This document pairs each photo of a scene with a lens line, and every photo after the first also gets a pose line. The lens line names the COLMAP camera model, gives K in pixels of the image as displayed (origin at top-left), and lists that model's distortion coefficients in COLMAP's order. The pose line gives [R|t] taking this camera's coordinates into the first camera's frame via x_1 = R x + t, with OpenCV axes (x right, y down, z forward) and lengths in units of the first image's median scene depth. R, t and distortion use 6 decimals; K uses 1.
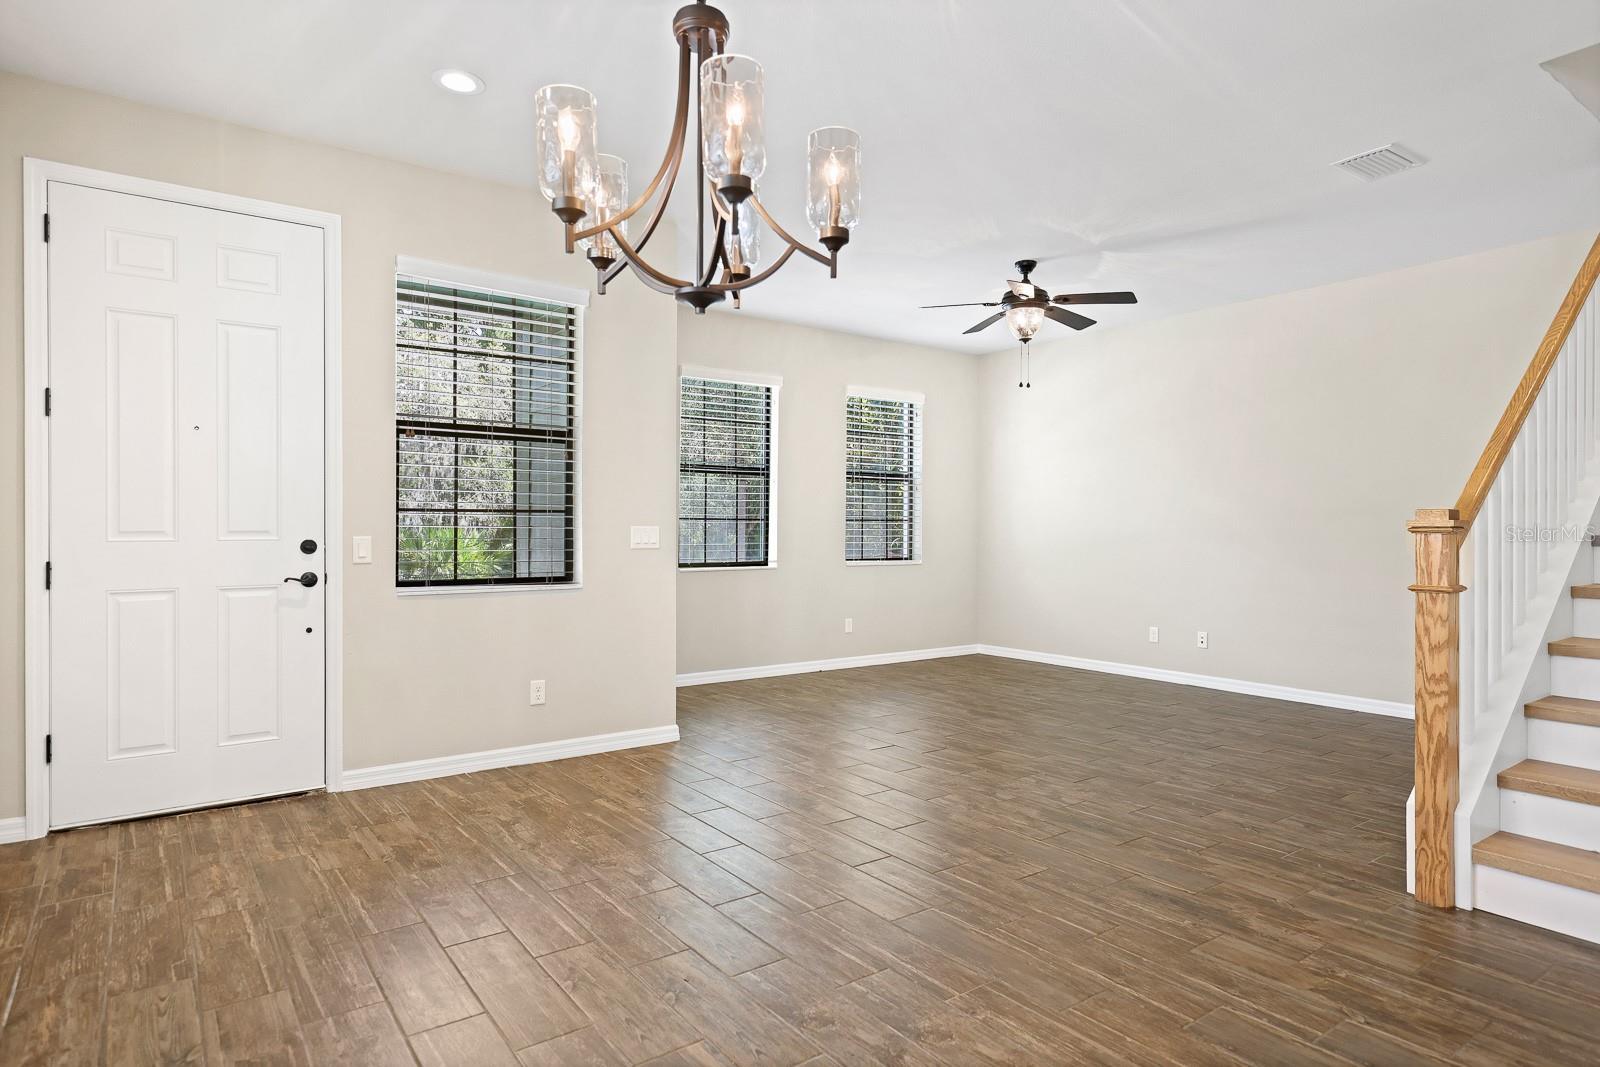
lens RADIAL K [[897.3, 0, 800.0], [0, 897.3, 533.5], [0, 0, 1]] dist [0.001979, 0.000761]
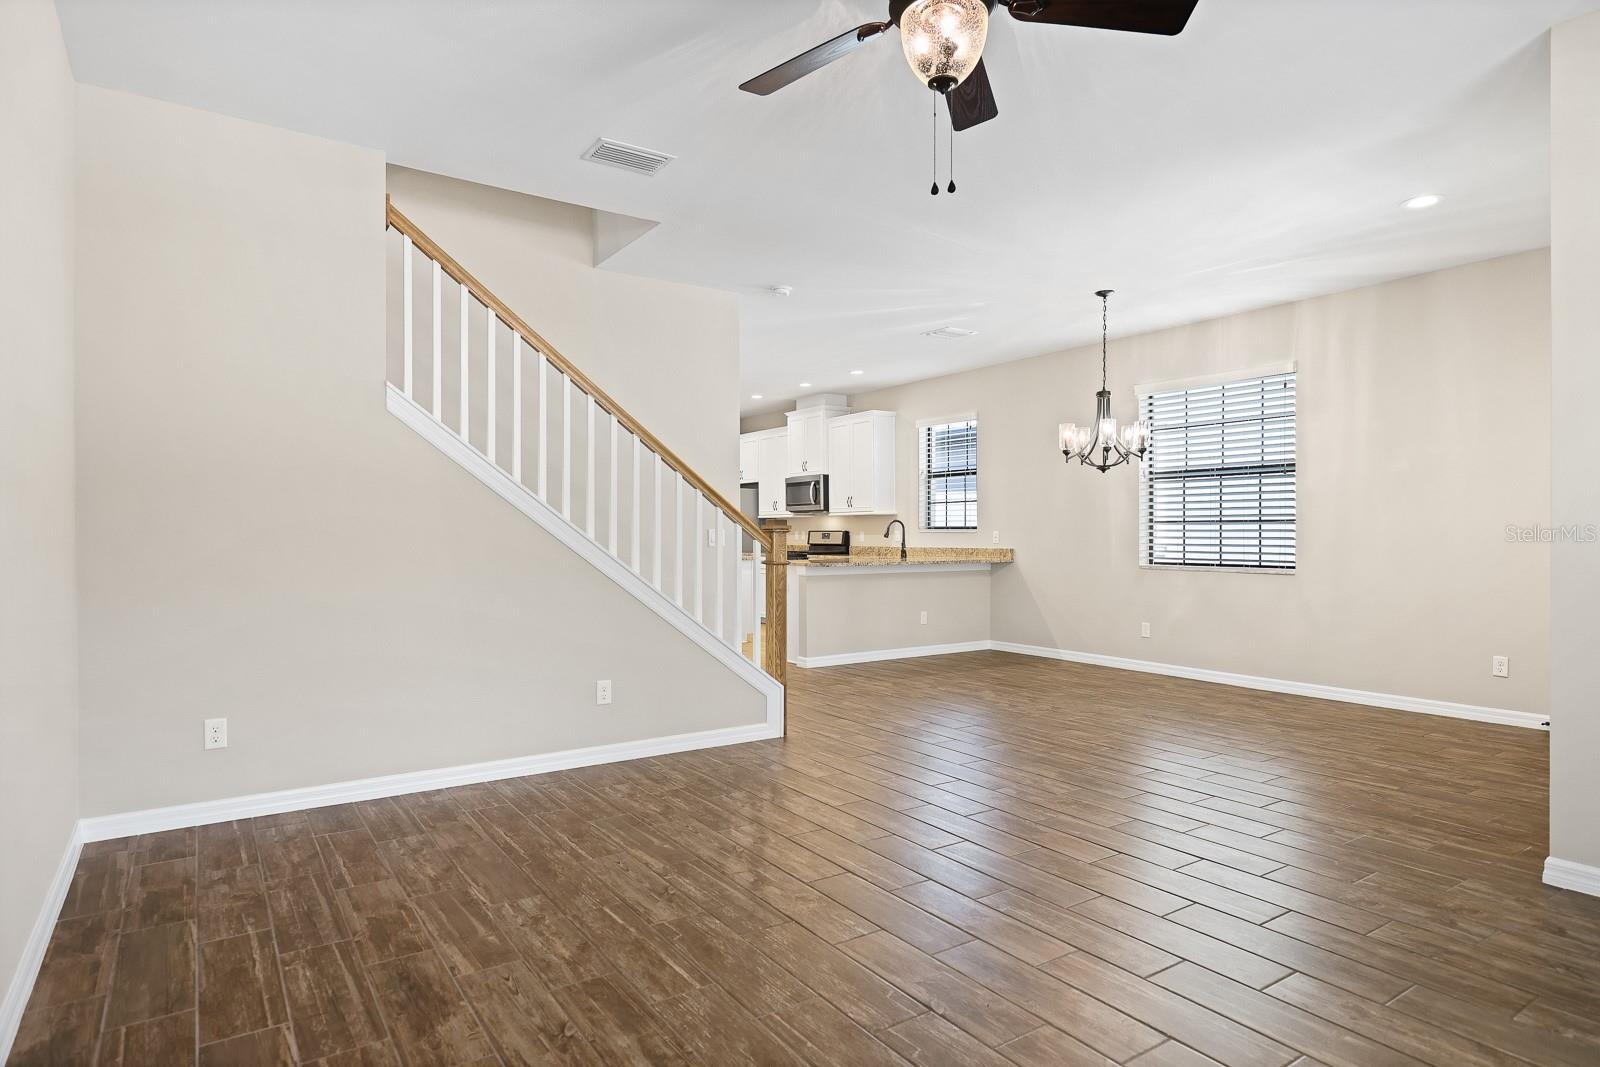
lens RADIAL K [[897.3, 0, 800.0], [0, 897.3, 533.5], [0, 0, 1]] dist [0.001979, 0.000761]
pose [[-0.999500, -0.005144, 0.031198, 0.369577], [-0.005043, 0.999982, 0.003321, -0.003821], [-0.031215, 0.003162, -0.999508, 1.728544]]
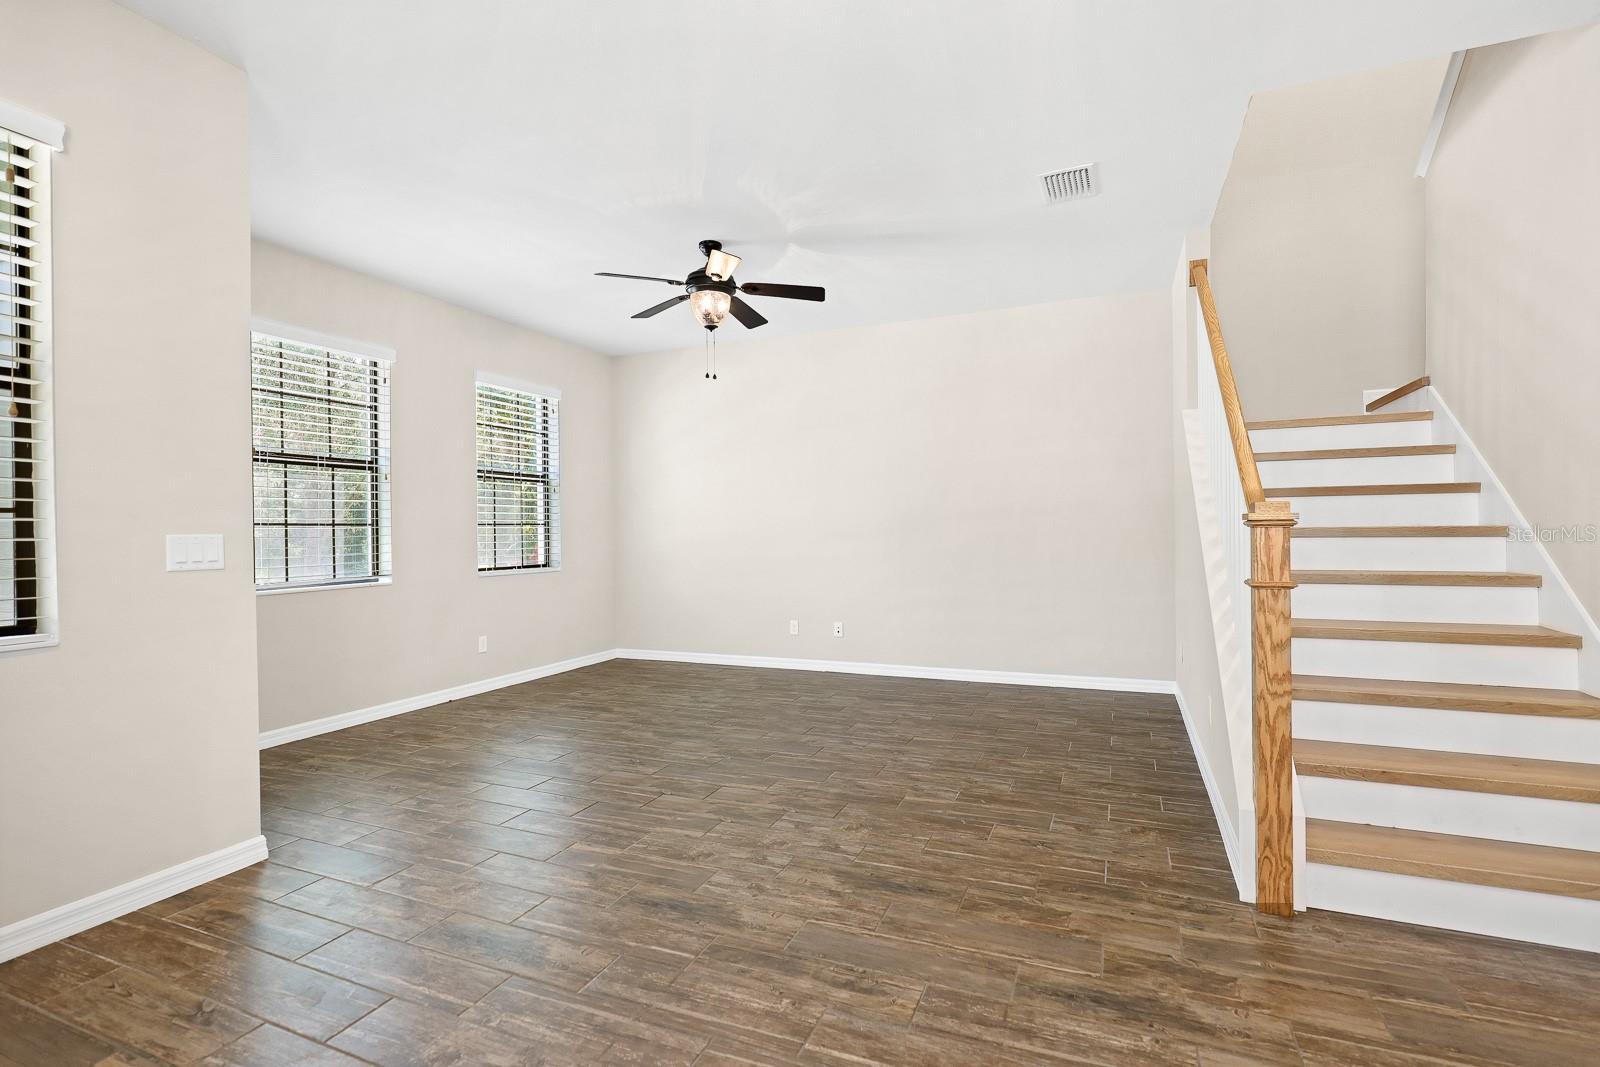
lens RADIAL K [[741.9, 0, 805.6], [0, 741.9, 534.9], [0, 0, 1]] dist [-0.001369, 0.000109]
pose [[0.856634, -0.016974, 0.515645, -0.077864], [0.017923, 0.999834, 0.003137, -0.001730], [-0.515613, 0.006555, 0.856797, 0.351680]]
